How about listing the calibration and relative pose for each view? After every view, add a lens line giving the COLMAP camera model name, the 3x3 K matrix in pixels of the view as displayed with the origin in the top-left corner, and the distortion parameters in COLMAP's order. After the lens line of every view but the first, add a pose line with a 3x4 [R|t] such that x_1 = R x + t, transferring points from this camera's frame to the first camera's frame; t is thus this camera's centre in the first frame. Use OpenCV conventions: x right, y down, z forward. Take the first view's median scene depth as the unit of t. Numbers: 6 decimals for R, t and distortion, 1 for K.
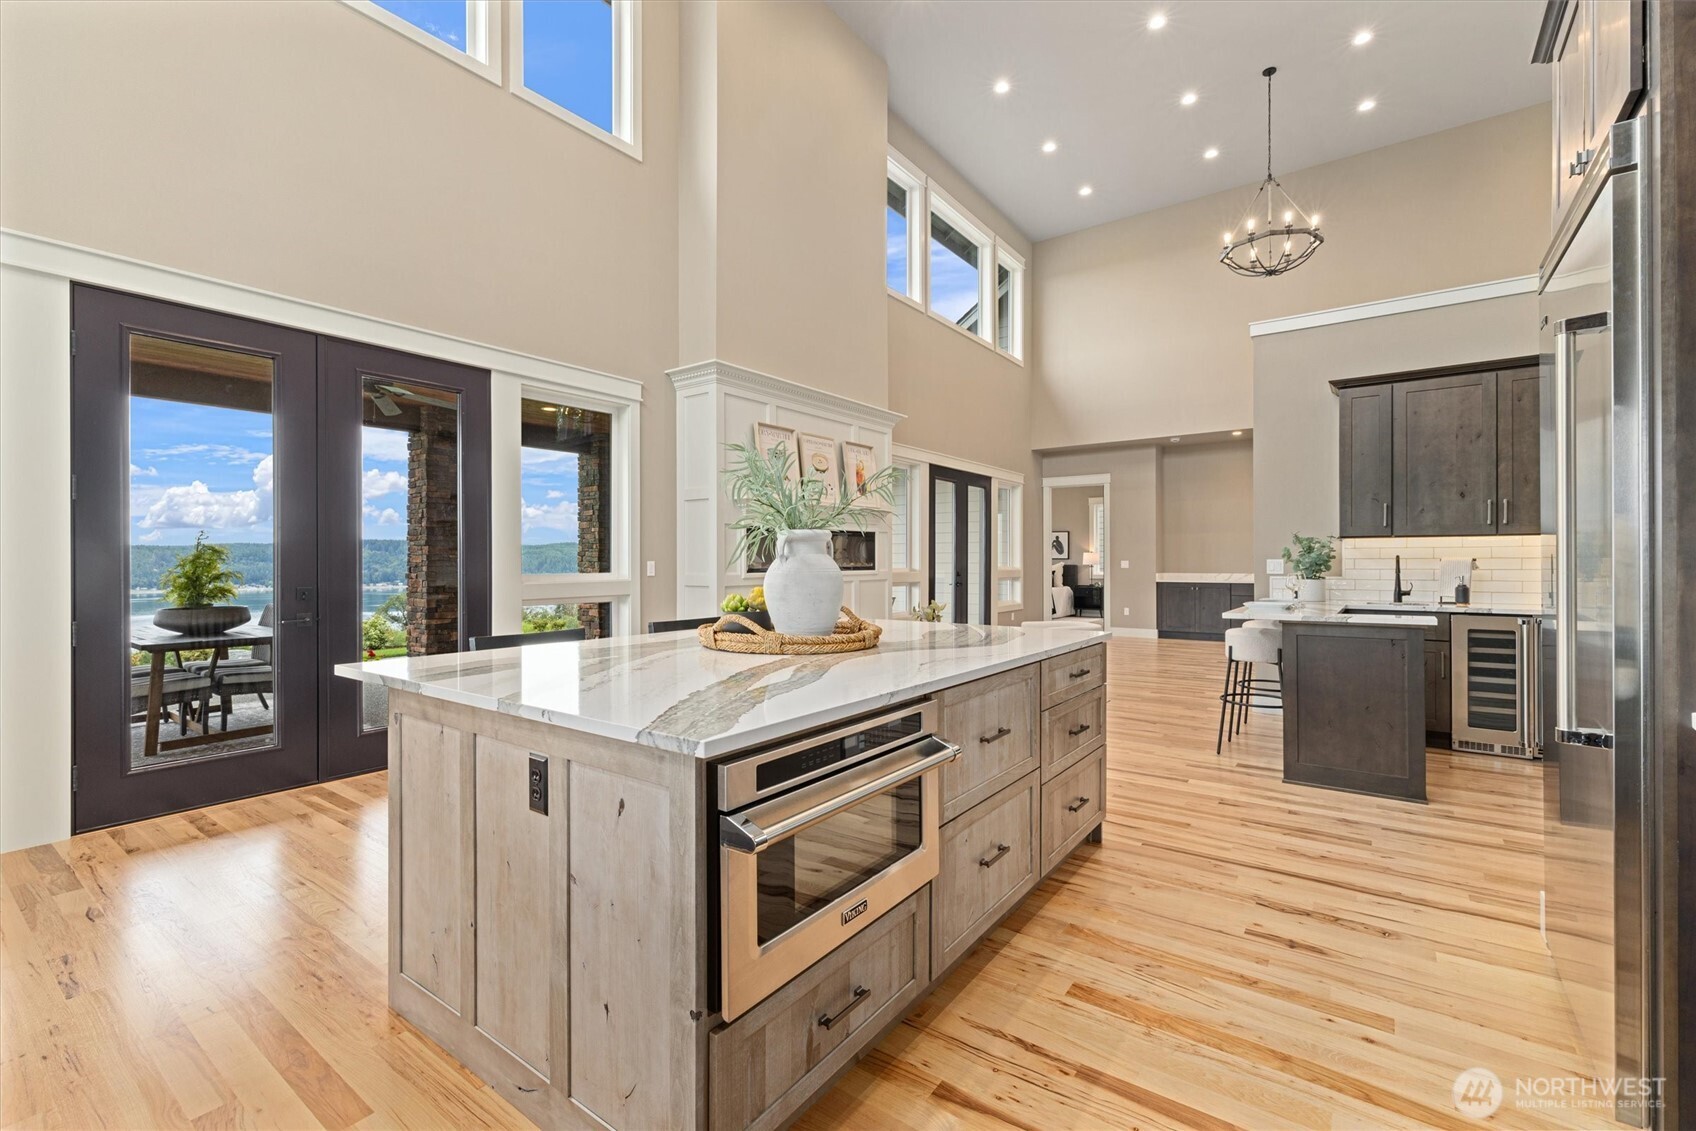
lens RADIAL K [[734.4, 0, 847.1], [0, 734.4, 561.9], [0, 0, 1]] dist [0.002001, 0.000288]
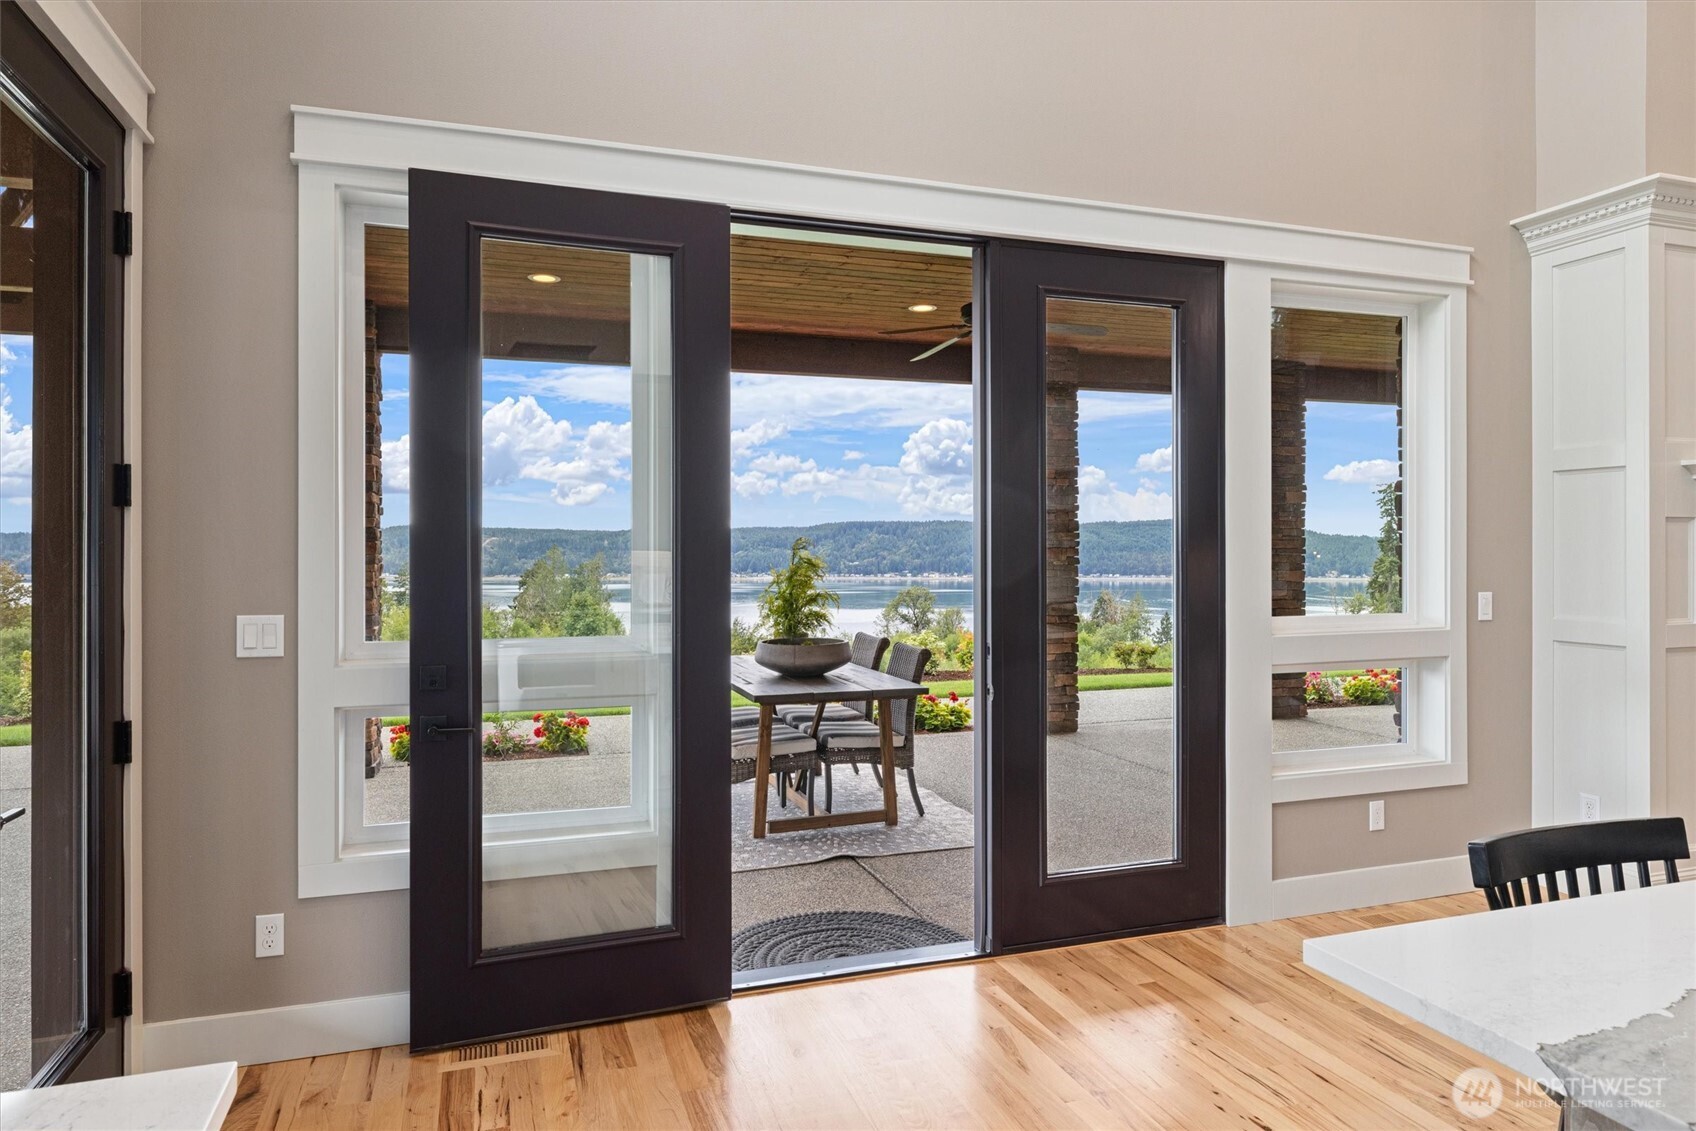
lens RADIAL K [[1039.3, 0, 848.8], [0, 1039.3, 558.8], [0, 0, 1]] dist [-0.003421, -0.000132]
pose [[0.824002, 0.006823, -0.566545, -0.225898], [-0.000964, 0.999943, 0.010640, -0.032542], [0.566585, -0.008222, 0.823962, 0.144138]]
